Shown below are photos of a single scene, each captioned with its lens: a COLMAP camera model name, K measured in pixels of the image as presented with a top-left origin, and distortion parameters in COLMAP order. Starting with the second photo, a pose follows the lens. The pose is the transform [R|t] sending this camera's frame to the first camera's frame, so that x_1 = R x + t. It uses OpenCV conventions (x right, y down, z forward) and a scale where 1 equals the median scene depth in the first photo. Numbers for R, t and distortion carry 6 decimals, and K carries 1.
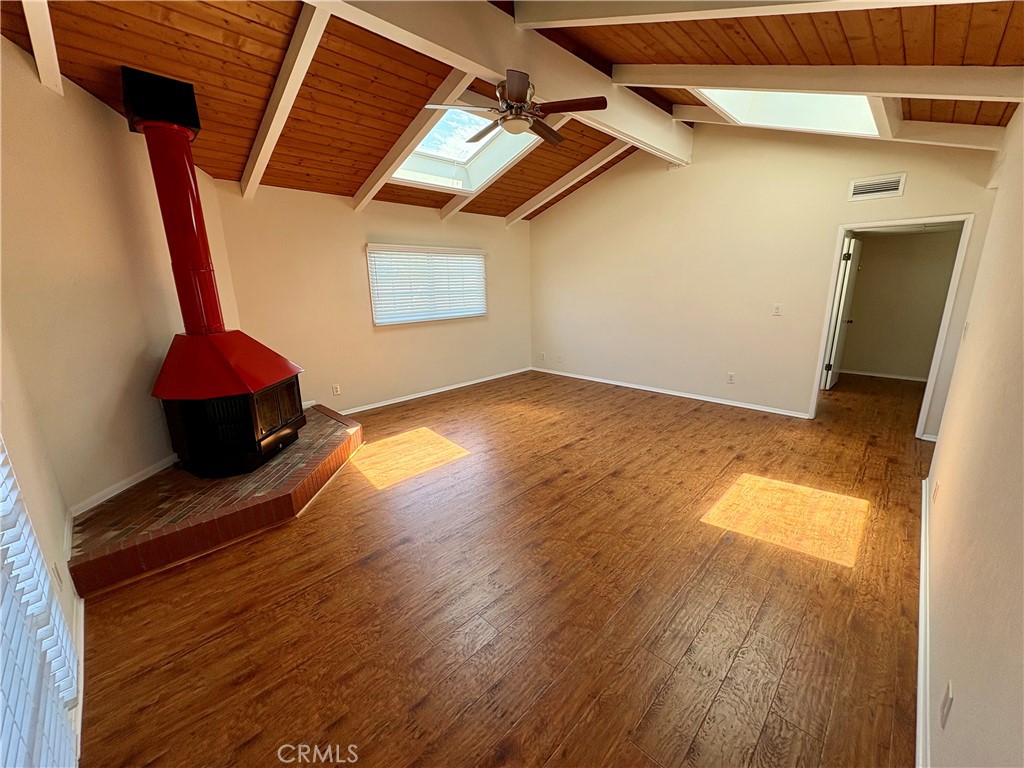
lens RADIAL K [[407.8, 0, 533.7], [0, 407.8, 346.9], [0, 0, 1]] dist [-0.003102, 0.001118]
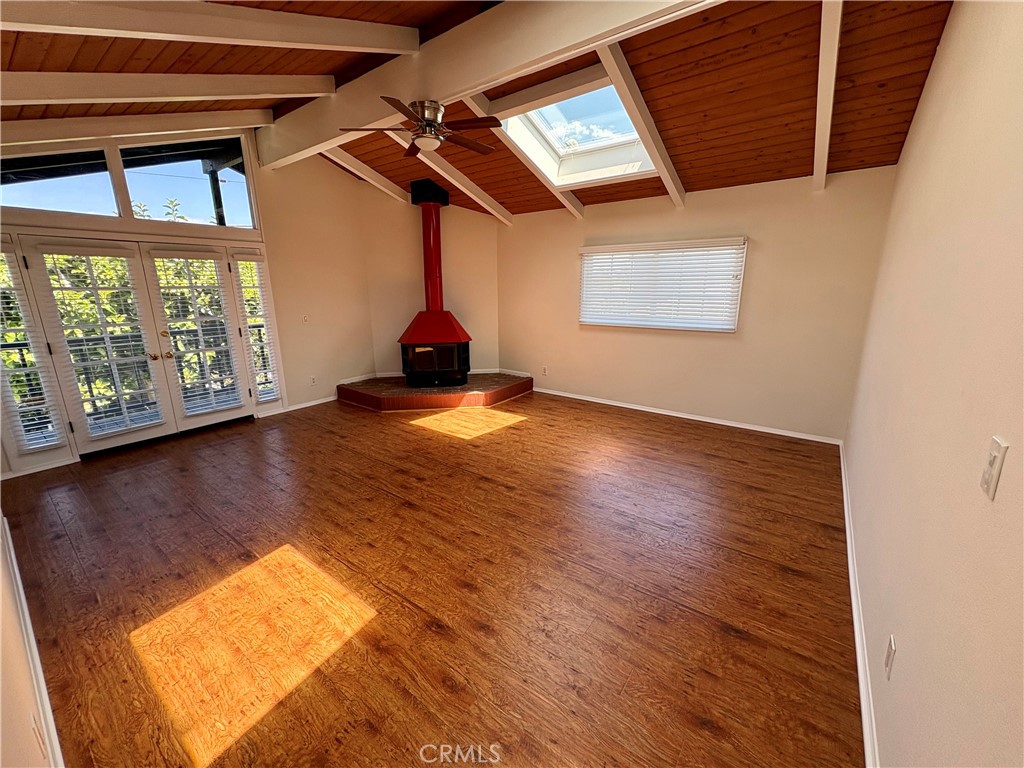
lens RADIAL K [[407.8, 0, 513.2], [0, 407.8, 382.8], [0, 0, 1]] dist [-0.003102, 0.001118]
pose [[0.118973, 0.251344, -0.960558, 1.138371], [-0.151270, 0.960724, 0.232652, -0.218283], [0.981307, 0.117625, 0.152321, 1.159936]]
